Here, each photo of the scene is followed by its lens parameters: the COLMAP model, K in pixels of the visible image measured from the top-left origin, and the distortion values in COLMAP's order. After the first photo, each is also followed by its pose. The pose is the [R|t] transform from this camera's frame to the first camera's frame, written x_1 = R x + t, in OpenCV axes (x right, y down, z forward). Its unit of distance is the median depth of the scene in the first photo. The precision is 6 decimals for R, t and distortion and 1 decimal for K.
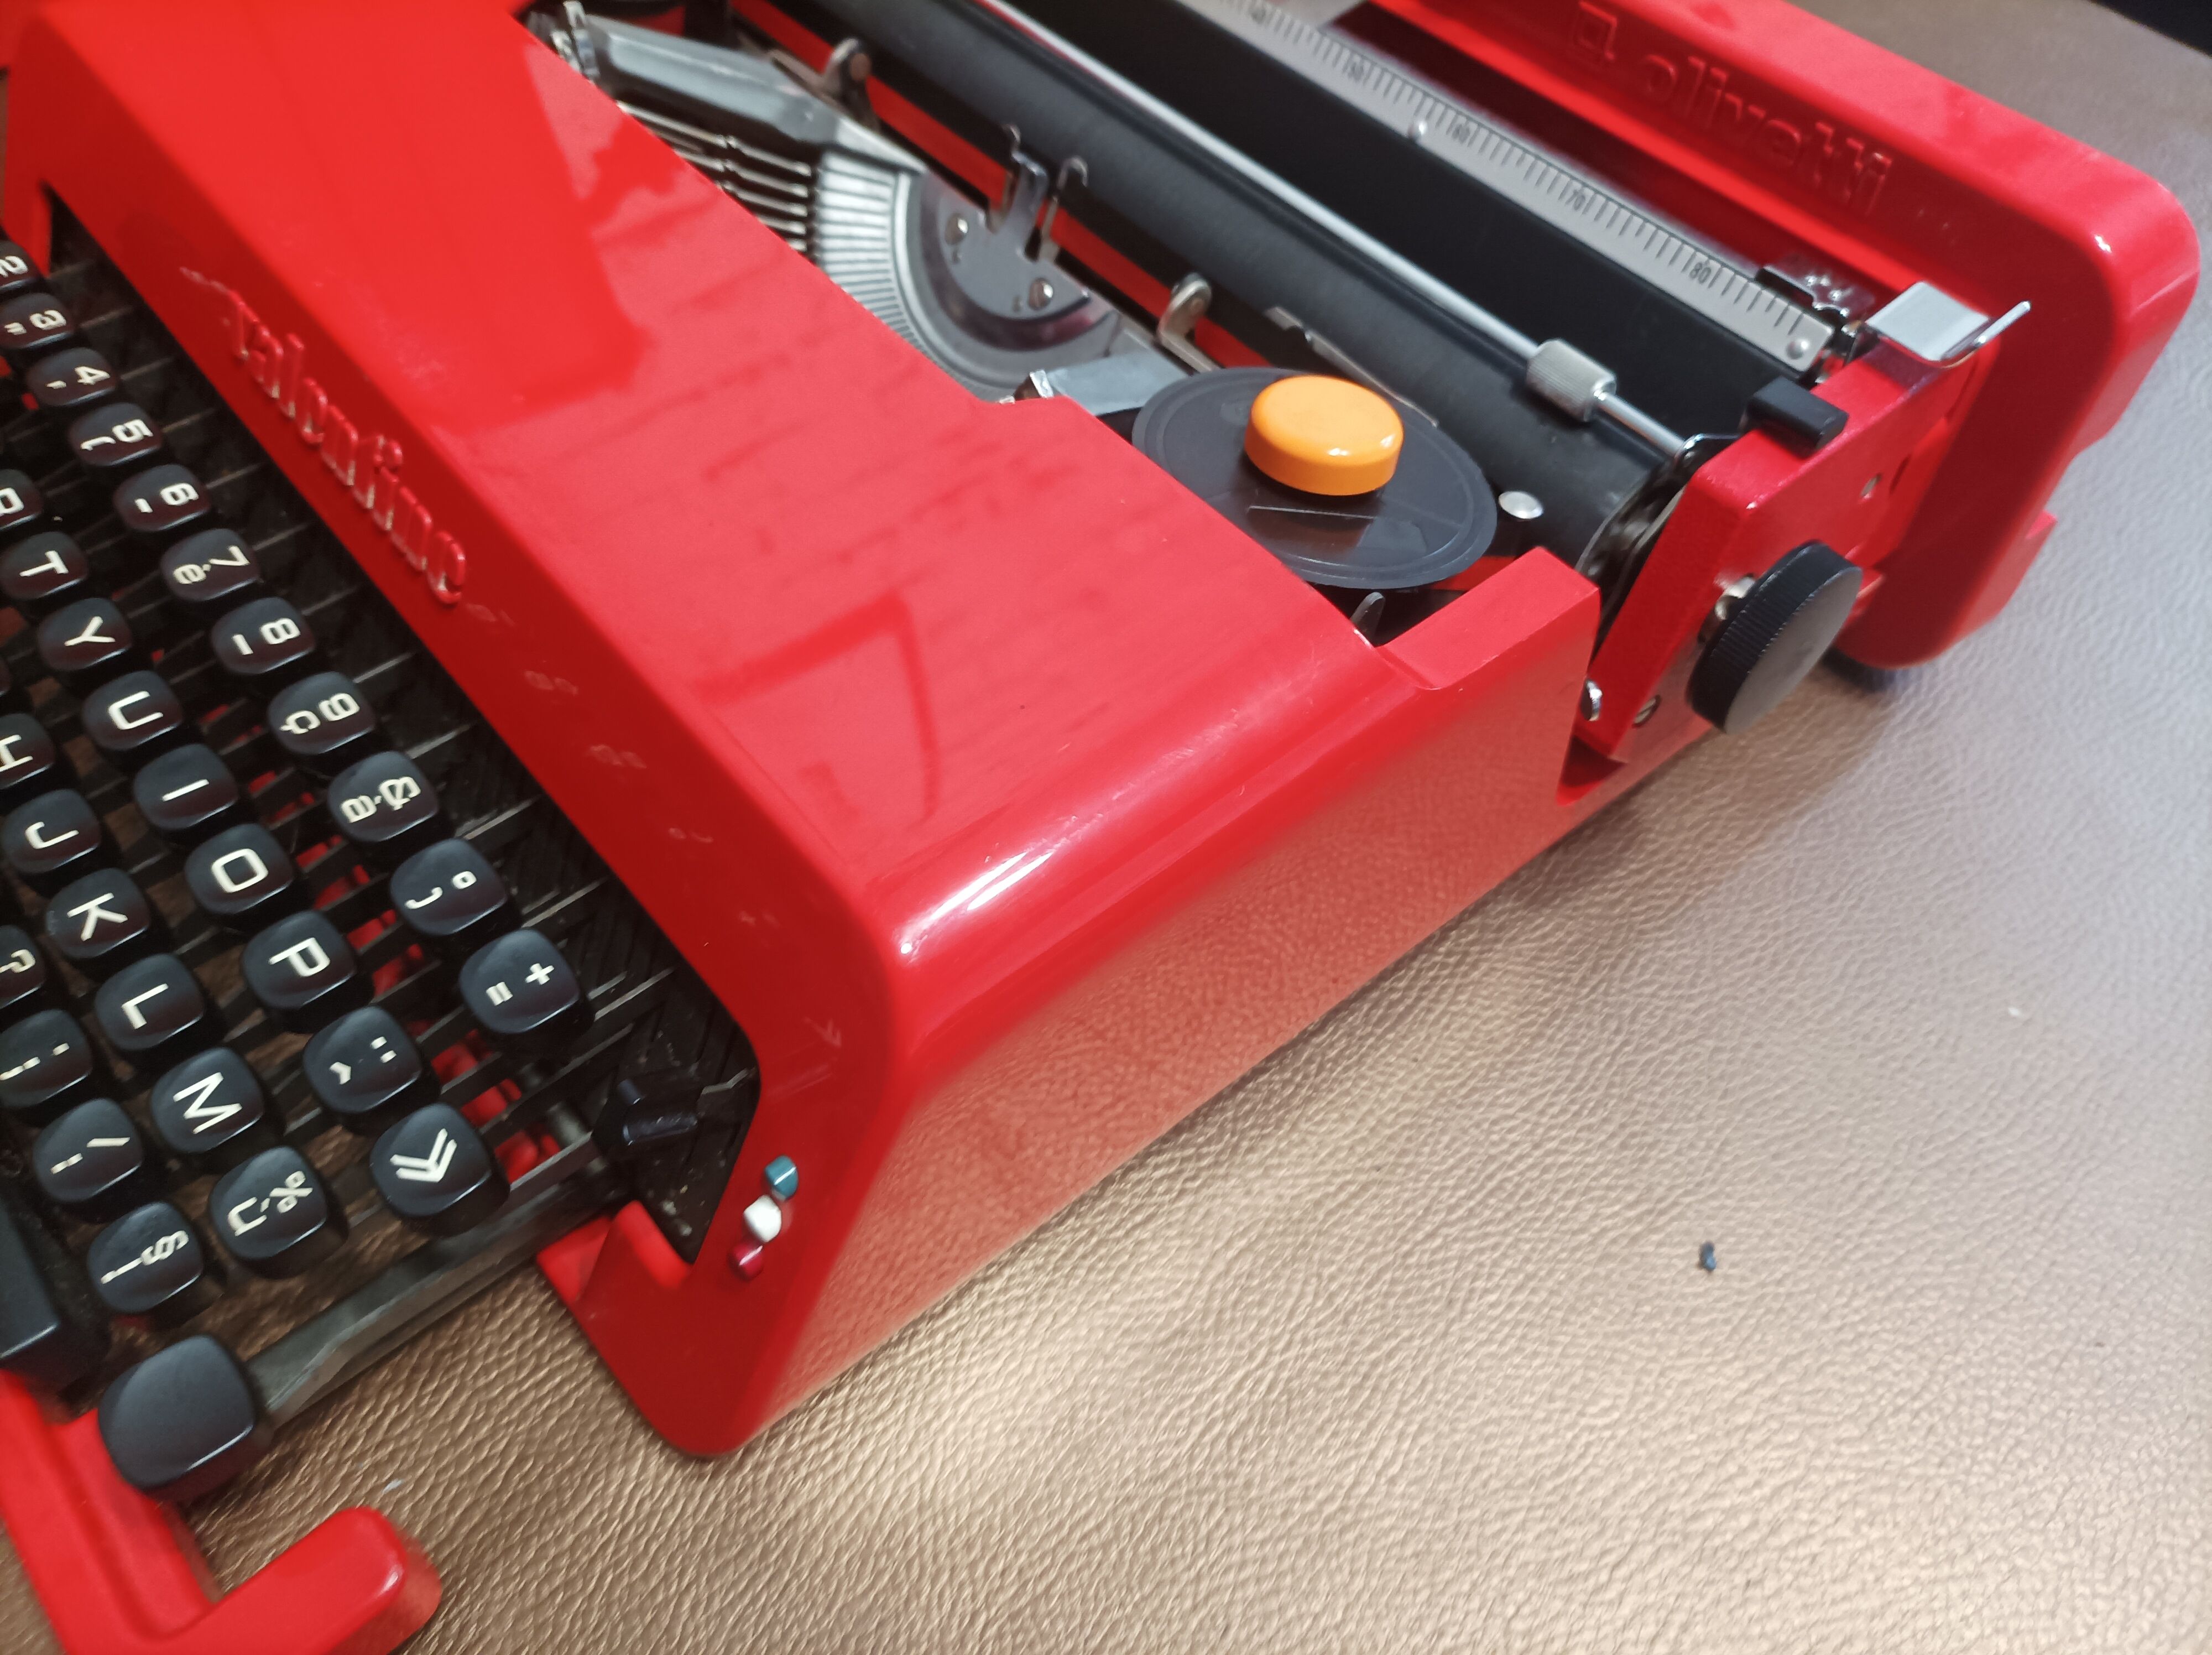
lens RADIAL K [[1666.3, 0, 1105.8], [0, 1666.3, 838.8], [0, 0, 1]] dist [0.011695, -0.043011]
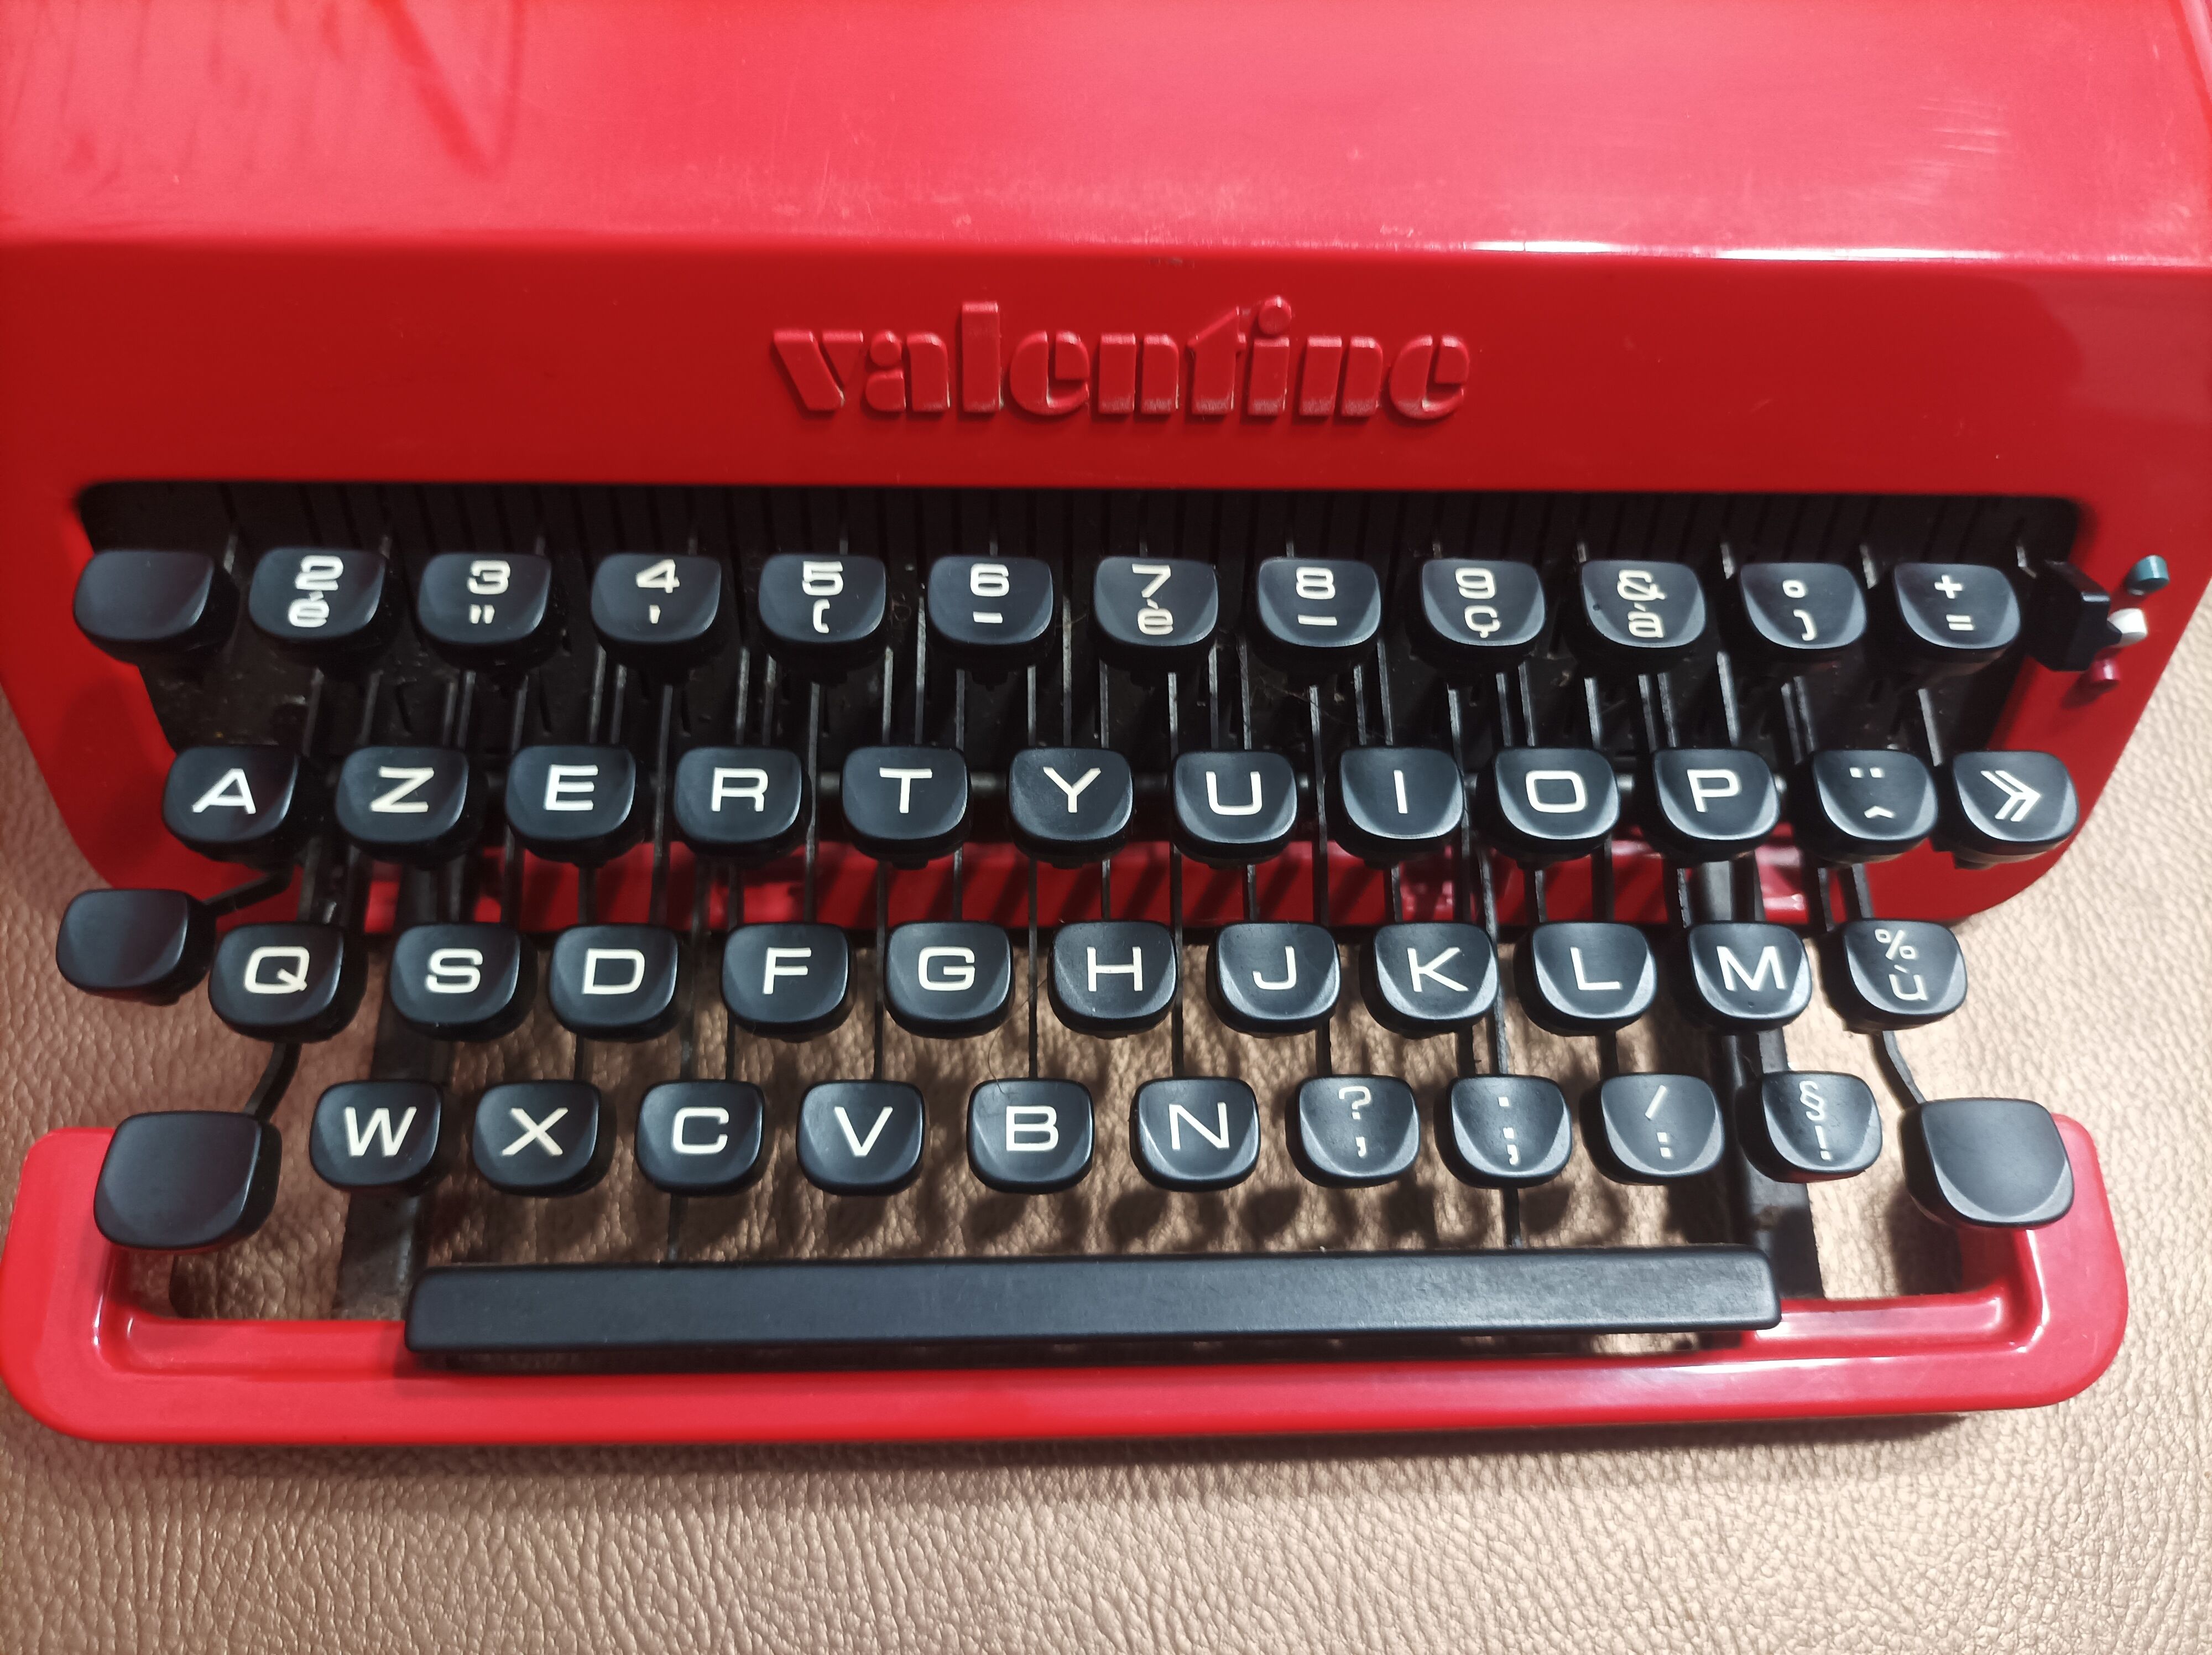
lens RADIAL K [[1666.3, 0, 1111.3], [0, 1666.3, 849.0], [0, 0, 1]] dist [0.011695, -0.043011]
pose [[0.628944, -0.712568, 0.310928, -0.889175], [0.603489, 0.699600, 0.382571, -0.396770], [-0.490133, -0.052974, 0.870036, 0.344203]]
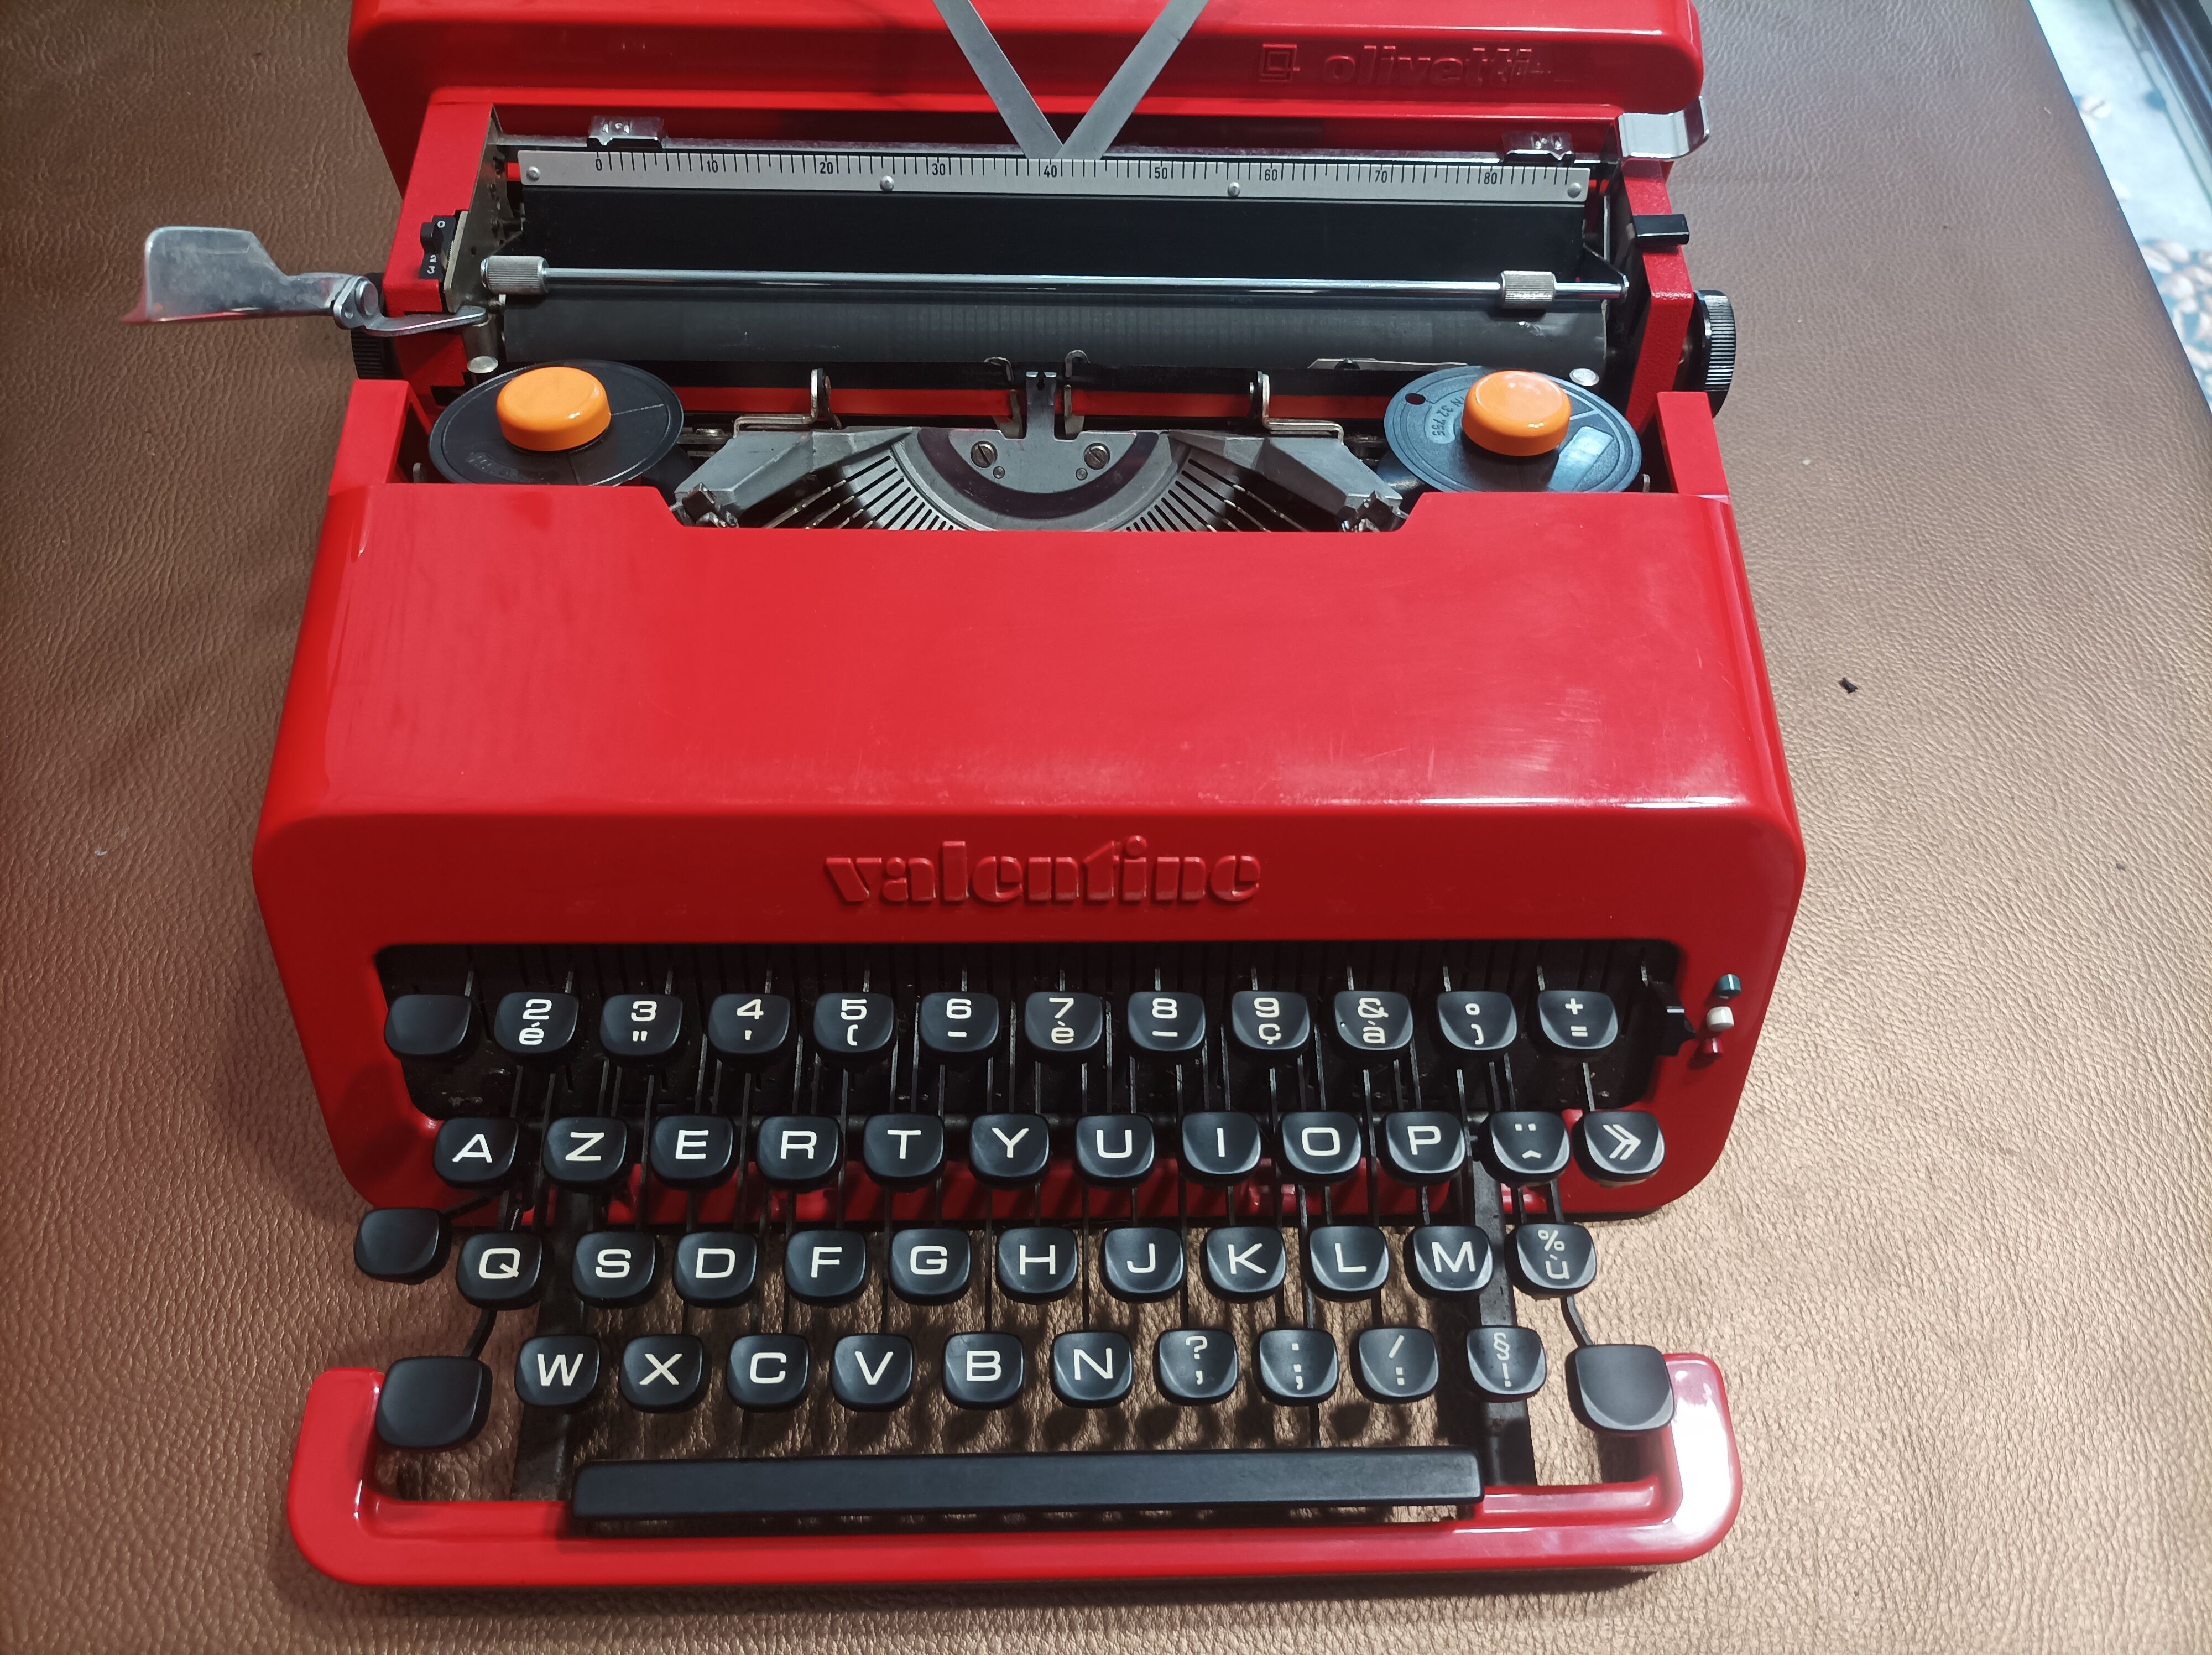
lens RADIAL K [[1666.3, 0, 1113.4], [0, 1666.3, 840.2], [0, 0, 1]] dist [0.011695, -0.043011]
pose [[0.628807, -0.668077, 0.397838, -0.929079], [0.609423, 0.741207, 0.281455, -0.592851], [-0.482914, 0.065471, 0.873217, -0.088881]]
